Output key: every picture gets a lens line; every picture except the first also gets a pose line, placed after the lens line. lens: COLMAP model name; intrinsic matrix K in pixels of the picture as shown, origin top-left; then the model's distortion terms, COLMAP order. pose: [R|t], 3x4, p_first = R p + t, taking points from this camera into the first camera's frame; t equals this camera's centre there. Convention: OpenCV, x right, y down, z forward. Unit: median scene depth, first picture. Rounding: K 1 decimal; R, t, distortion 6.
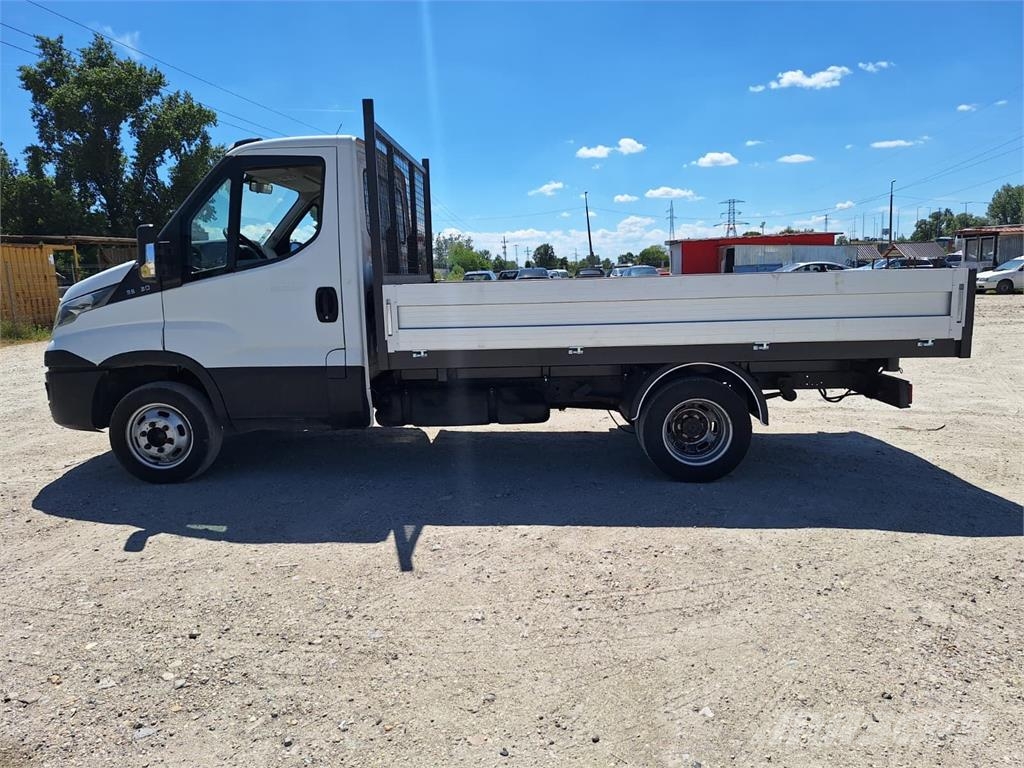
lens RADIAL K [[710.7, 0, 513.7], [0, 710.7, 379.2], [0, 0, 1]] dist [0.052733, -0.052664]
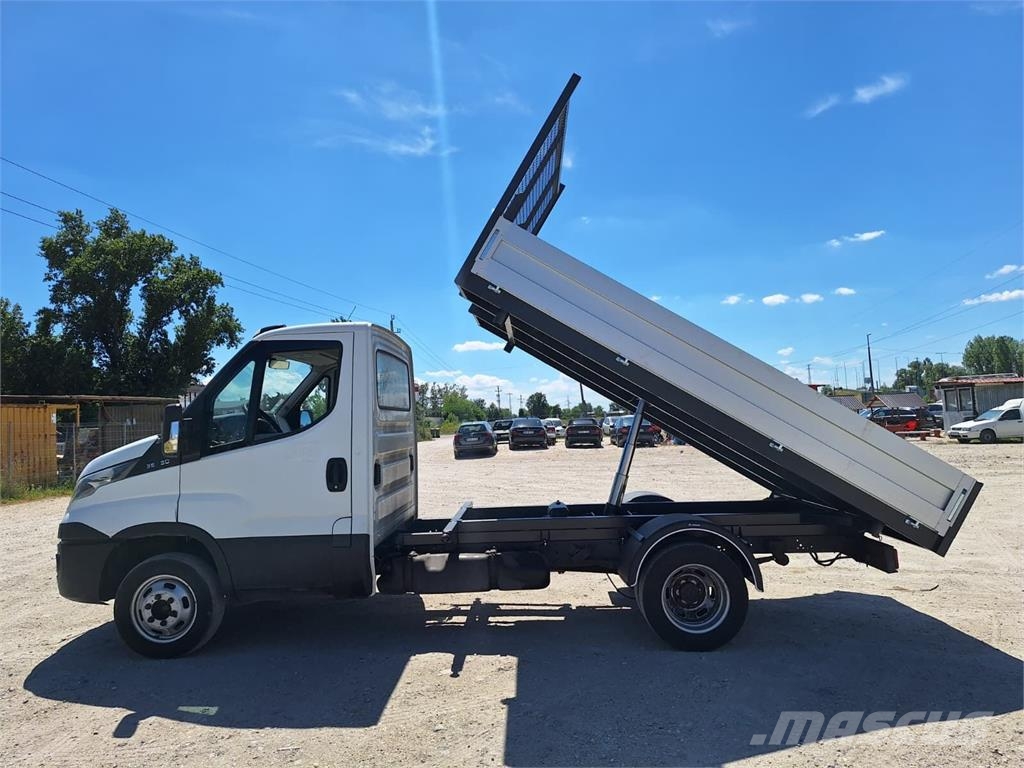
lens RADIAL K [[710.7, 0, 515.9], [0, 710.7, 370.7], [0, 0, 1]] dist [0.052733, -0.052664]
pose [[0.999878, -0.008782, 0.012941, -0.008992], [0.011382, 0.976088, -0.217077, -0.021650], [-0.010725, 0.217197, 0.976069, -0.061310]]
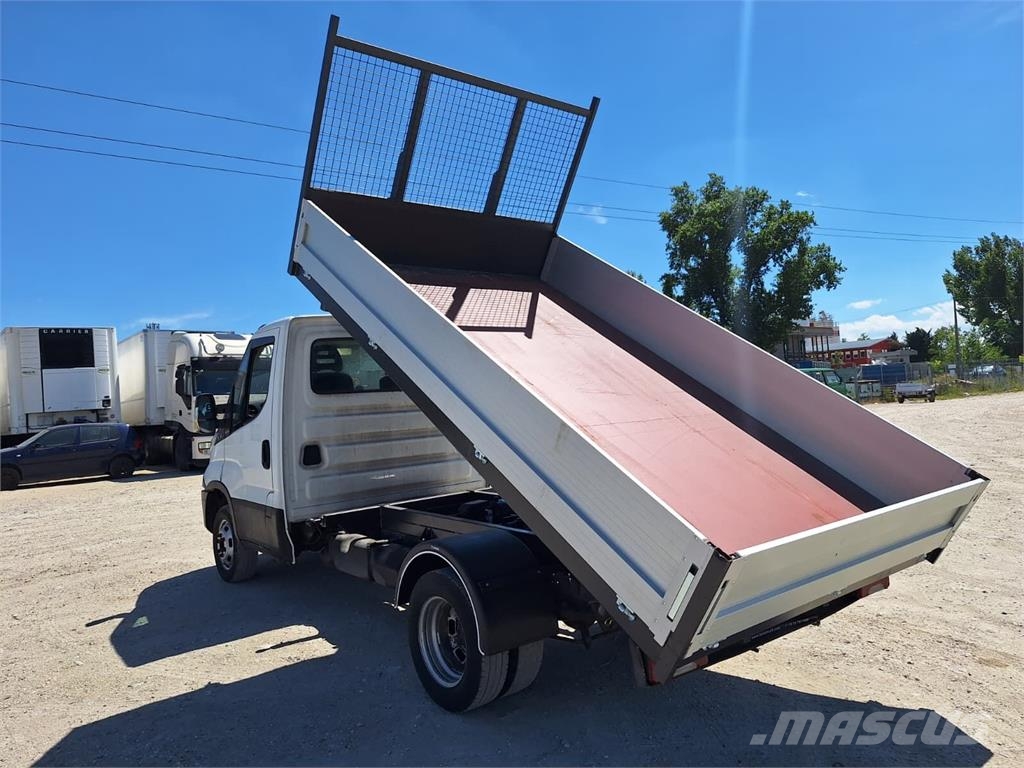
lens RADIAL K [[710.7, 0, 511.2], [0, 710.7, 380.4], [0, 0, 1]] dist [0.052733, -0.052664]
pose [[0.654434, -0.025763, -0.755680, 0.871025], [-0.070761, 0.992946, -0.095133, -0.135420], [0.752801, 0.115732, 0.647995, 0.483073]]
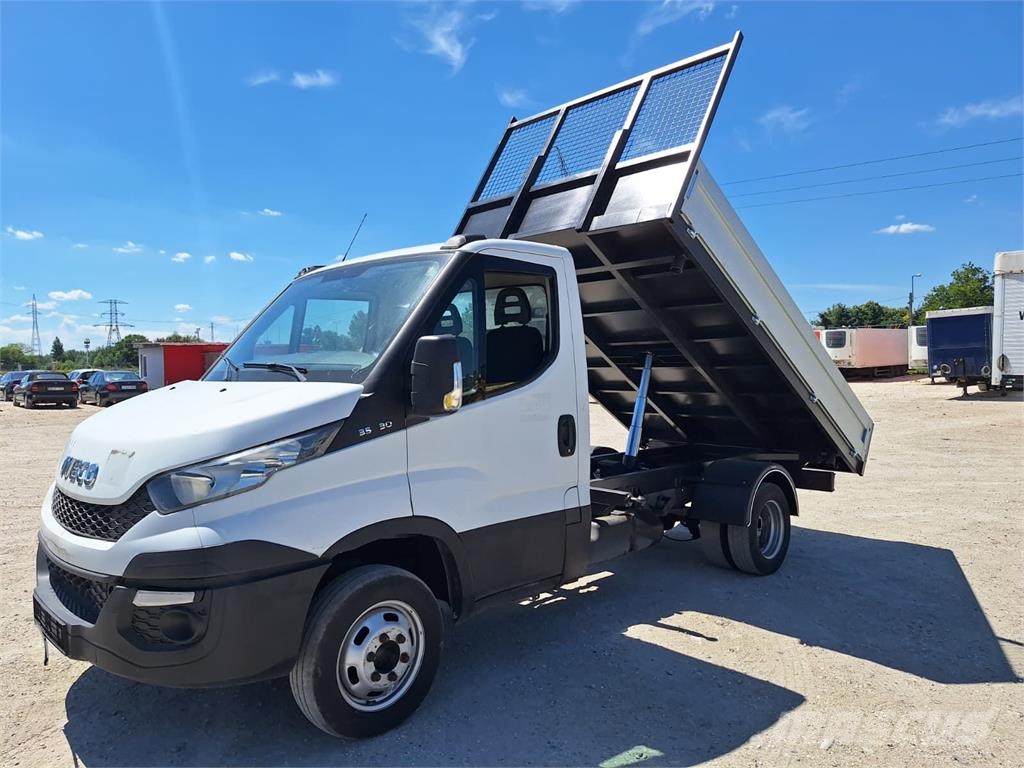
lens RADIAL K [[710.7, 0, 508.9], [0, 710.7, 348.3], [0, 0, 1]] dist [0.052733, -0.052664]
pose [[0.696720, 0.038771, 0.716294, -0.865278], [0.096488, 0.984399, -0.147135, -0.083435], [-0.710824, 0.171626, 0.682110, 0.426098]]
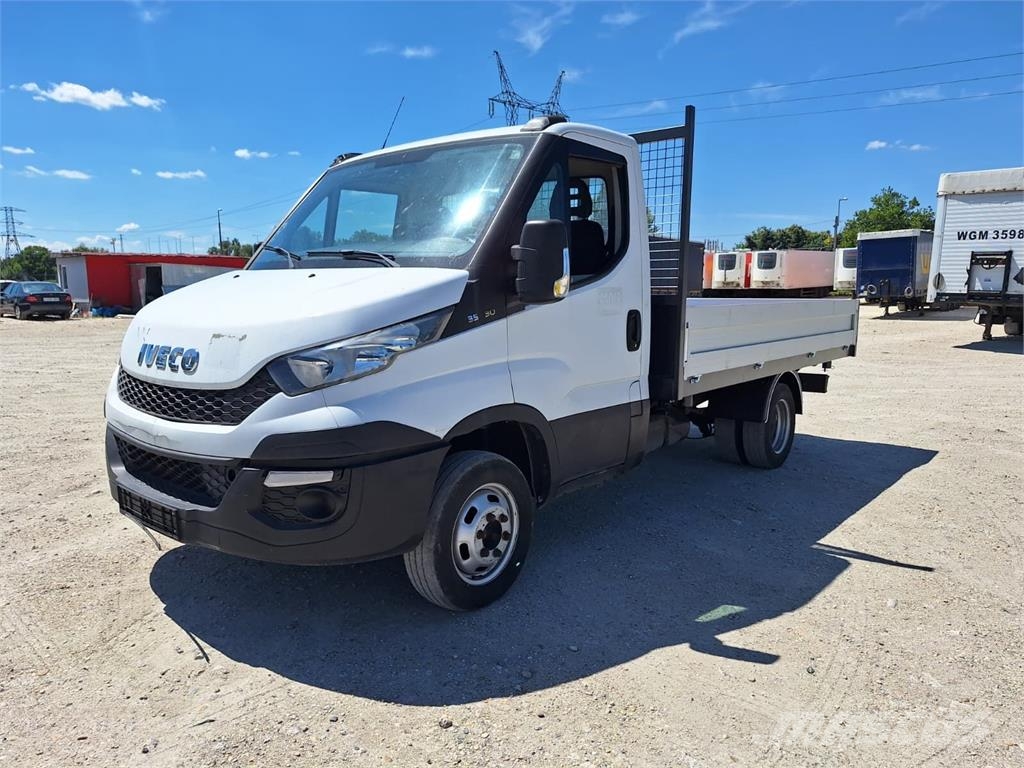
lens RADIAL K [[710.7, 0, 505.6], [0, 710.7, 378.1], [0, 0, 1]] dist [0.052733, -0.052664]
pose [[0.627579, -0.071928, 0.775223, -0.962635], [0.096735, 0.995211, 0.014027, -0.070191], [-0.772519, 0.066188, 0.631532, 0.548022]]
